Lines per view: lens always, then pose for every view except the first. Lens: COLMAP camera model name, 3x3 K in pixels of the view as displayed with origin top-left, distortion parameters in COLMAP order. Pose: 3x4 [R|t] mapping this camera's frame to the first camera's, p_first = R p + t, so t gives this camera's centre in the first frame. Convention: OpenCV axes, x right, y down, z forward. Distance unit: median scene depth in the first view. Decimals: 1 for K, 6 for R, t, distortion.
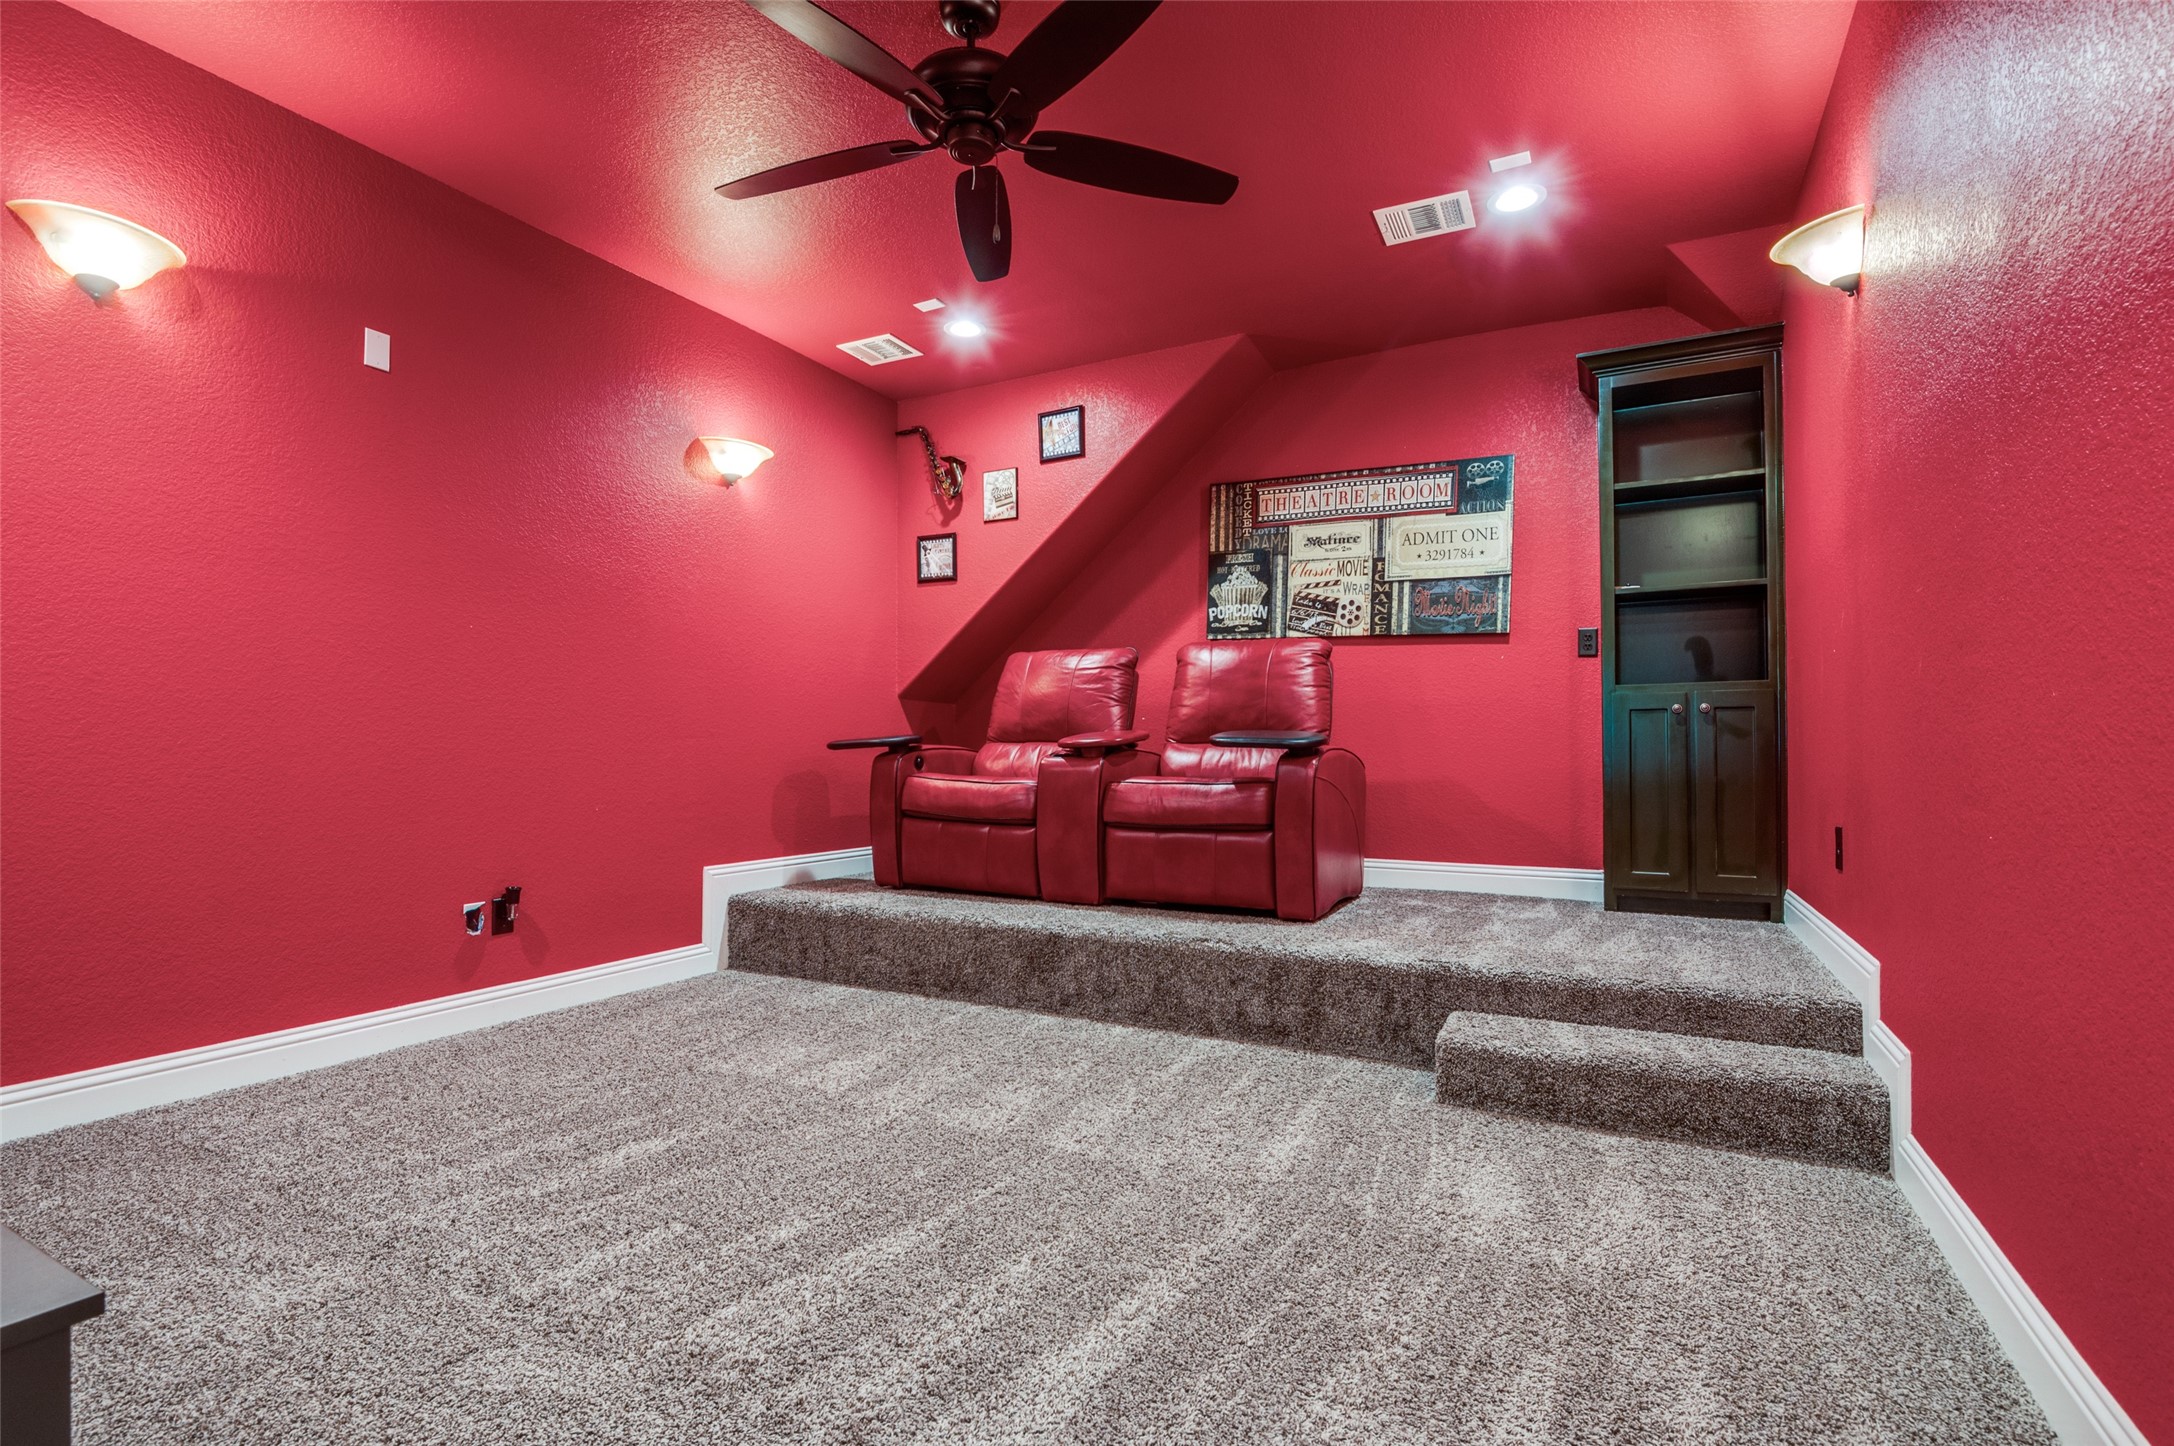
lens RADIAL K [[1029.8, 0, 1087.0], [0, 1029.8, 723.0], [0, 0, 1]] dist [-0.017559, -0.001642]
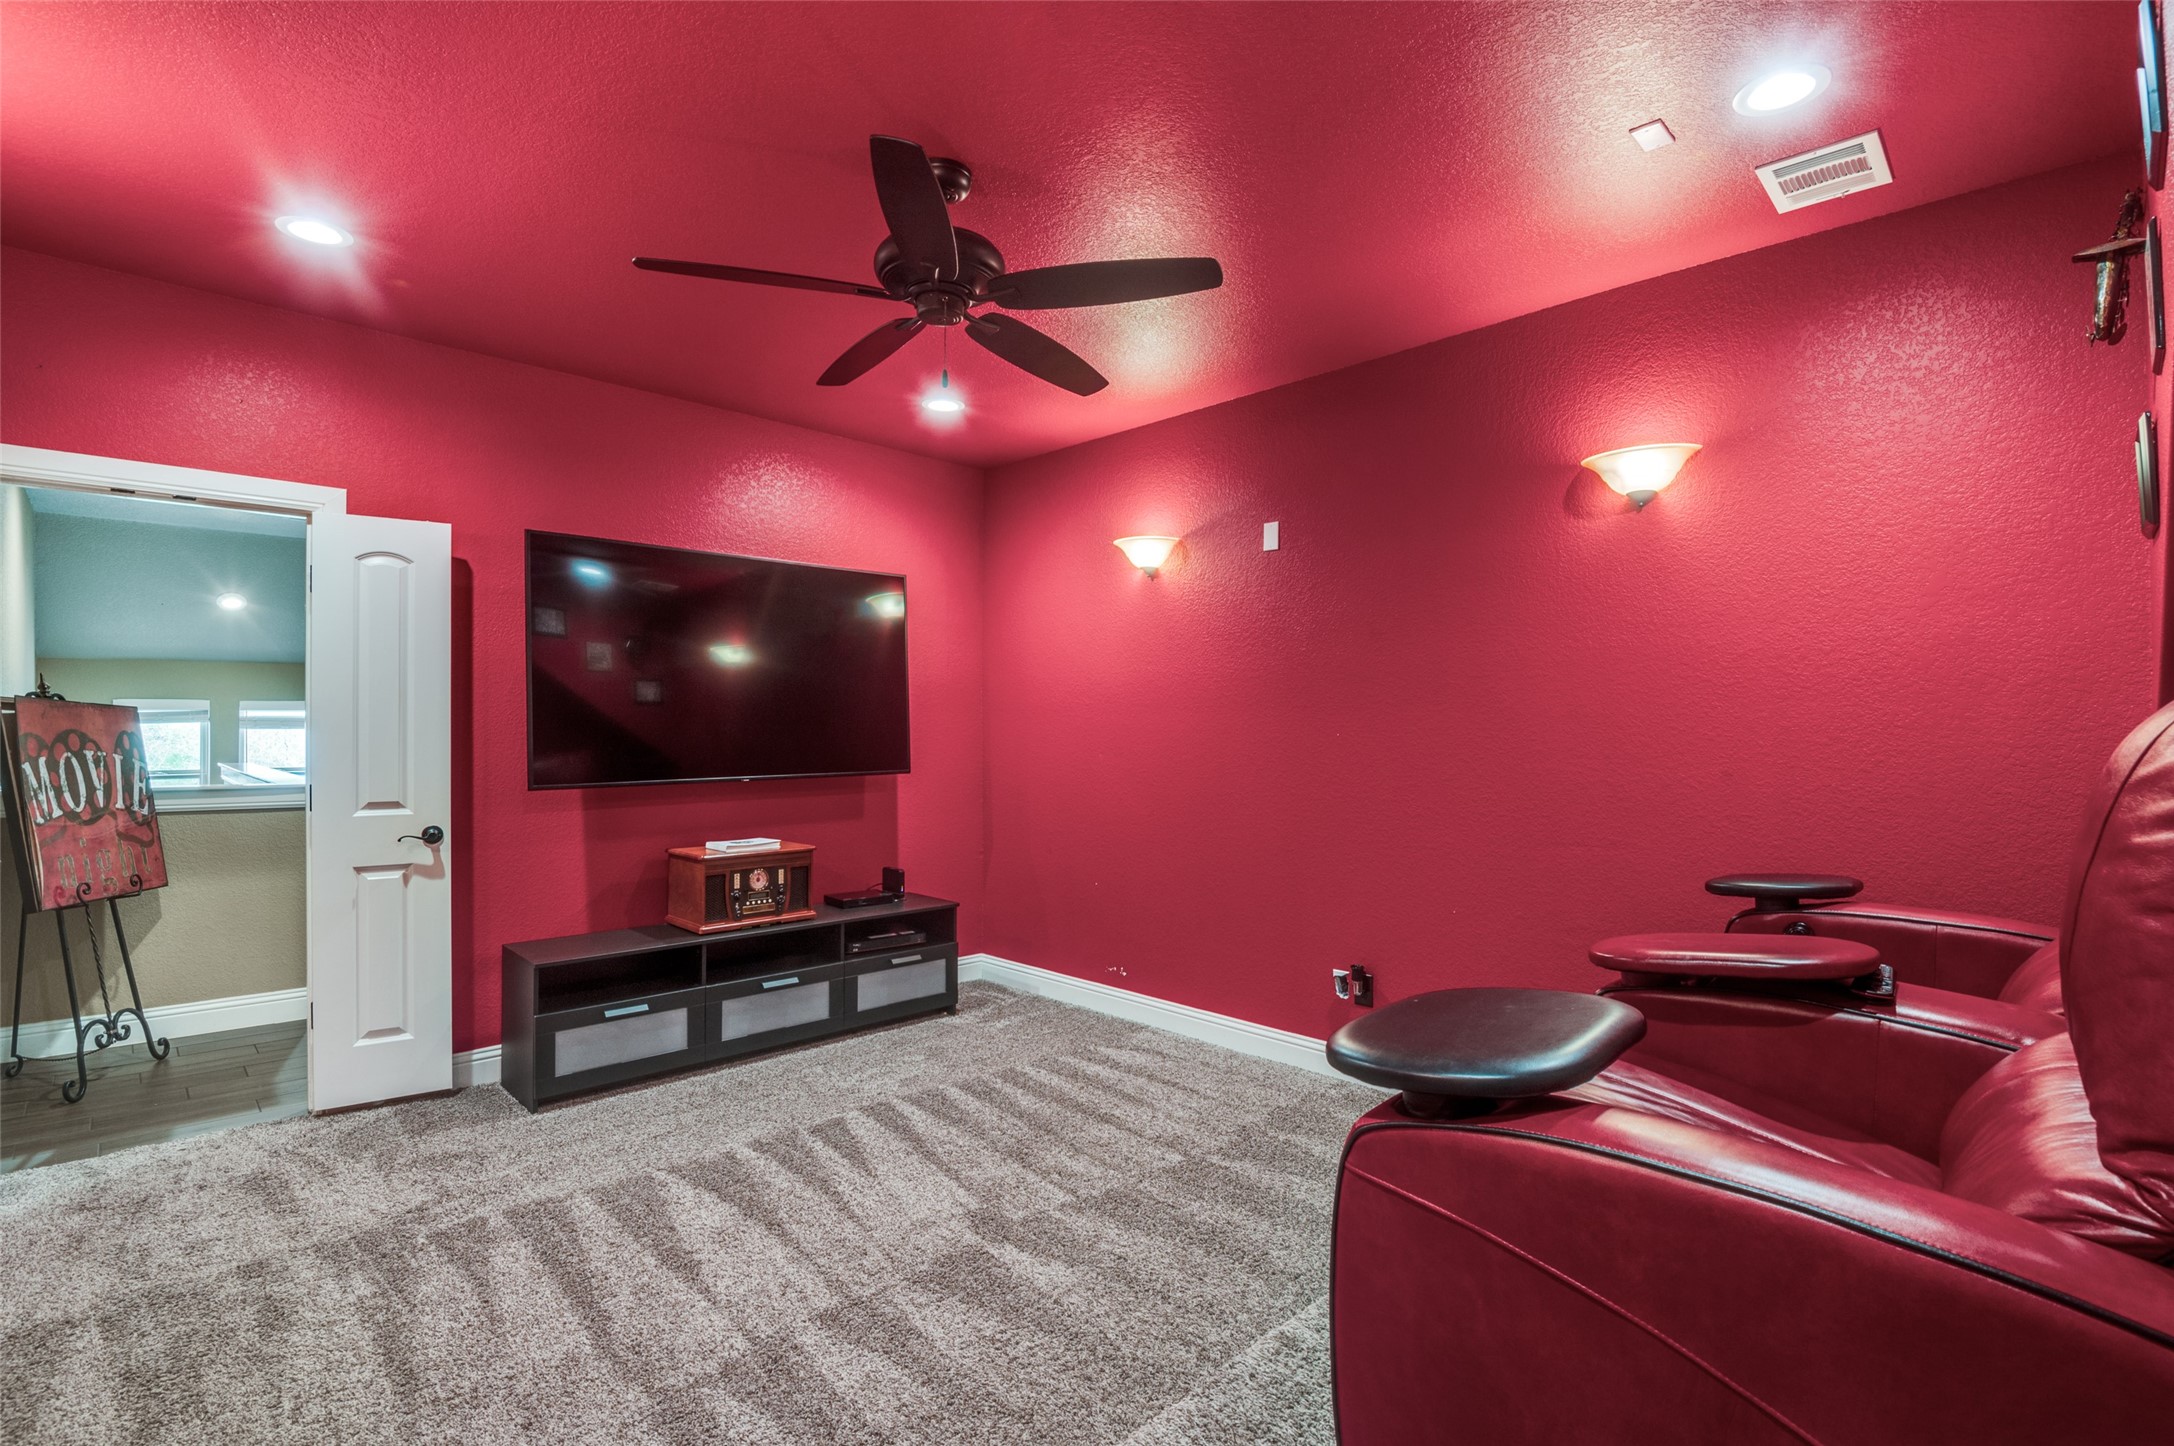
lens RADIAL K [[1029.8, 0, 1087.0], [0, 1029.8, 723.0], [0, 0, 1]] dist [-0.017559, -0.001642]
pose [[-0.312172, 0.002946, -0.950021, 0.698826], [0.009608, 0.999954, -0.000057, -0.118966], [0.949977, -0.009146, -0.312186, 1.191731]]
